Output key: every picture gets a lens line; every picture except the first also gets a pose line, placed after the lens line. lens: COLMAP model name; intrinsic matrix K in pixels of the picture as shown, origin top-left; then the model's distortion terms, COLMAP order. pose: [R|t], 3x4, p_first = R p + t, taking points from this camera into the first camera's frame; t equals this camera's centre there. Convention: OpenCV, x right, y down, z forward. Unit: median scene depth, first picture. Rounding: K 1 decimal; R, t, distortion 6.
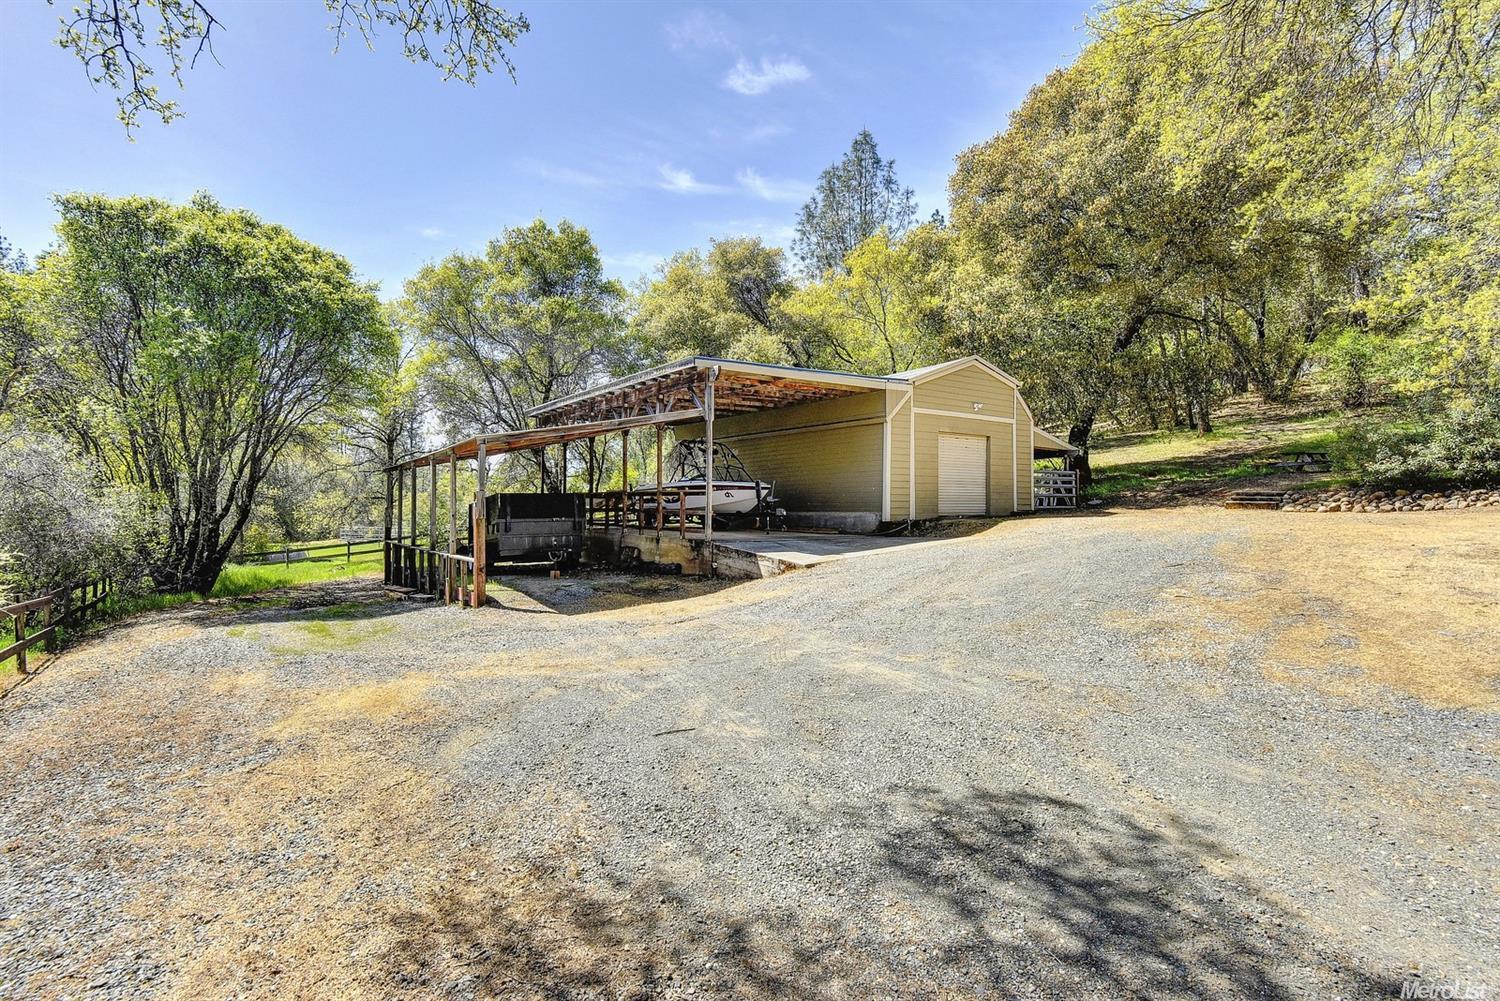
lens RADIAL K [[686.0, 0, 750.0], [0, 686.0, 500.5], [0, 0, 1]] dist [-0.000723, 0.000060]
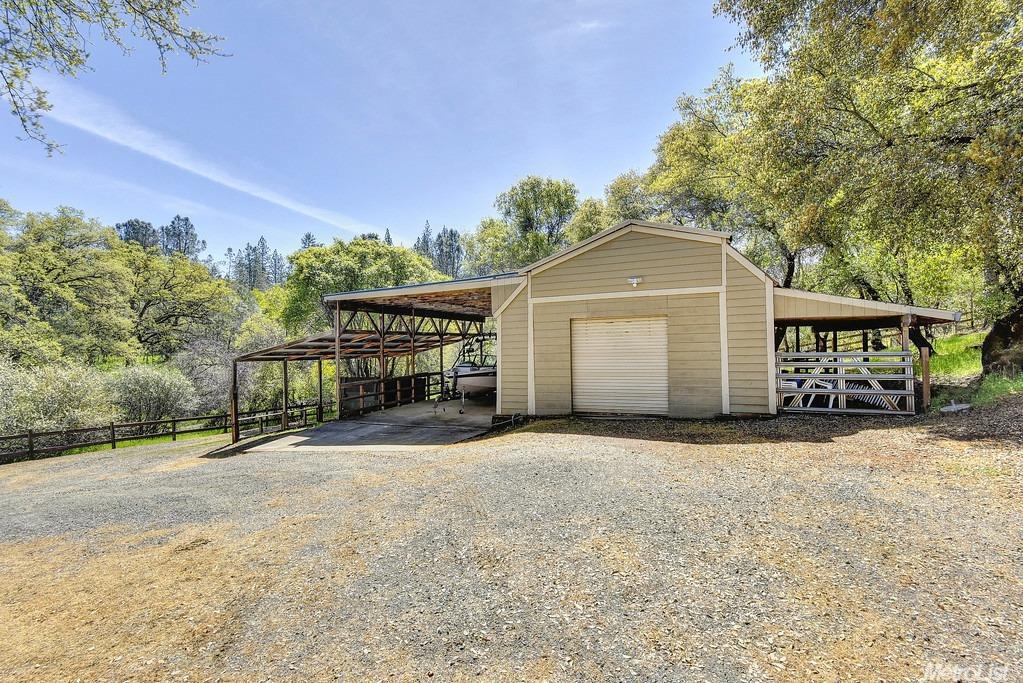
lens RADIAL K [[467.9, 0, 511.5], [0, 467.9, 341.5], [0, 0, 1]] dist [-0.000723, 0.000060]
pose [[0.522066, -0.027278, -0.852469, 0.764477], [0.020736, 0.999599, -0.019287, -0.060619], [0.852653, -0.007608, 0.522422, 0.610018]]
